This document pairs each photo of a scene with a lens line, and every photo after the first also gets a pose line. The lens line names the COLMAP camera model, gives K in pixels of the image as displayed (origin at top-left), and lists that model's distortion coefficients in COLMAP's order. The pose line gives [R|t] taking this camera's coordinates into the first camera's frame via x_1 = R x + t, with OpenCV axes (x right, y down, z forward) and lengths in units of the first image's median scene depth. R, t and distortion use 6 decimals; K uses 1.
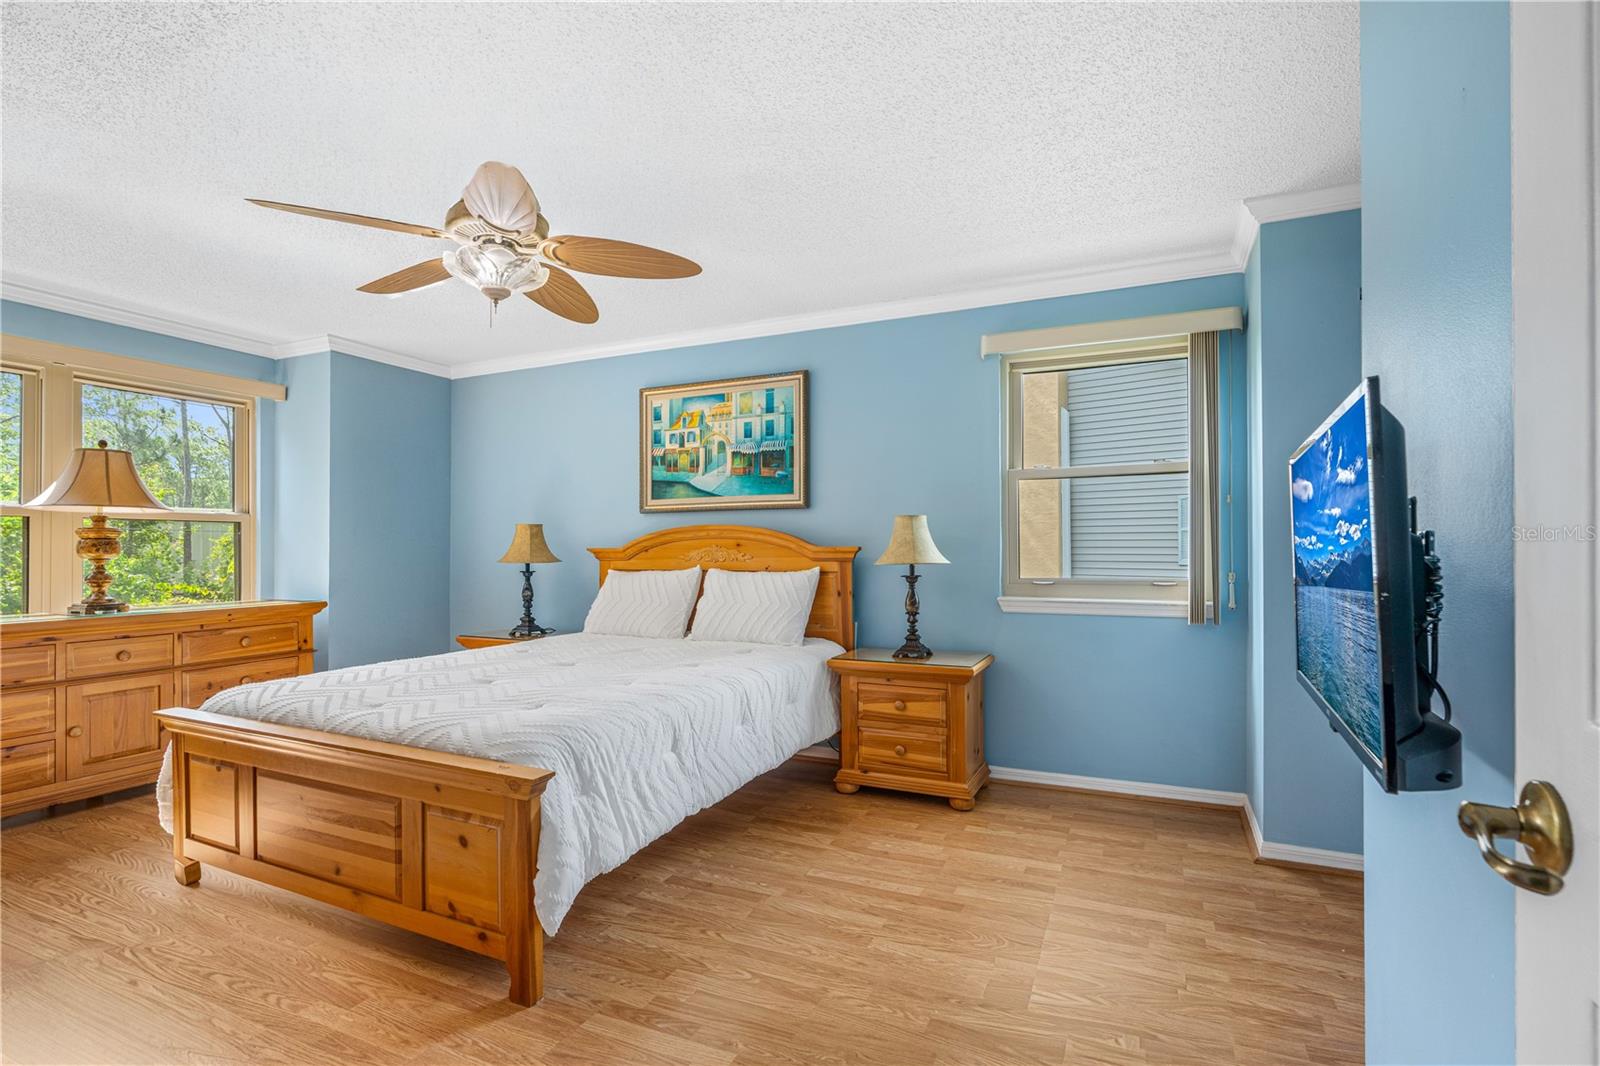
lens RADIAL K [[732.9, 0, 831.0], [0, 732.9, 530.9], [0, 0, 1]] dist [-0.009098, 0.004580]
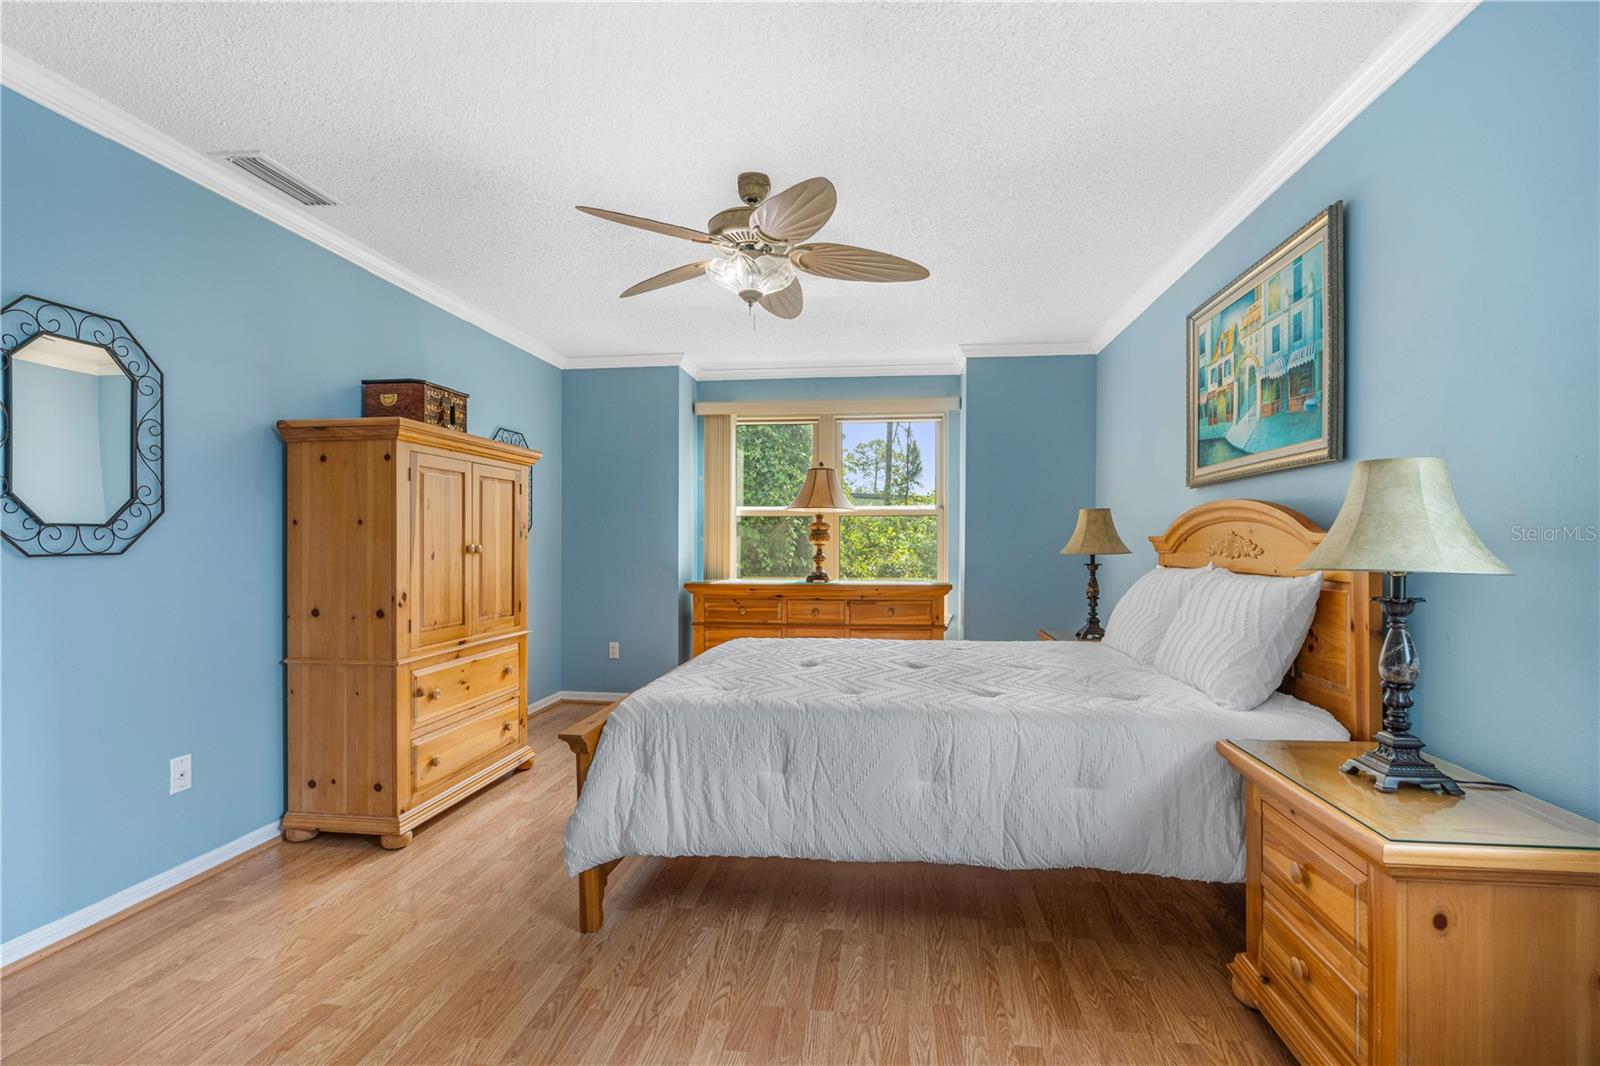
lens RADIAL K [[768.3, 0, 788.7], [0, 768.3, 534.3], [0, 0, 1]] dist [-0.005158, 0.000740]
pose [[0.280181, -0.003639, -0.959940, 0.457553], [0.021229, 0.999772, 0.002406, 0.014337], [0.959713, -0.021053, 0.280194, 0.536273]]
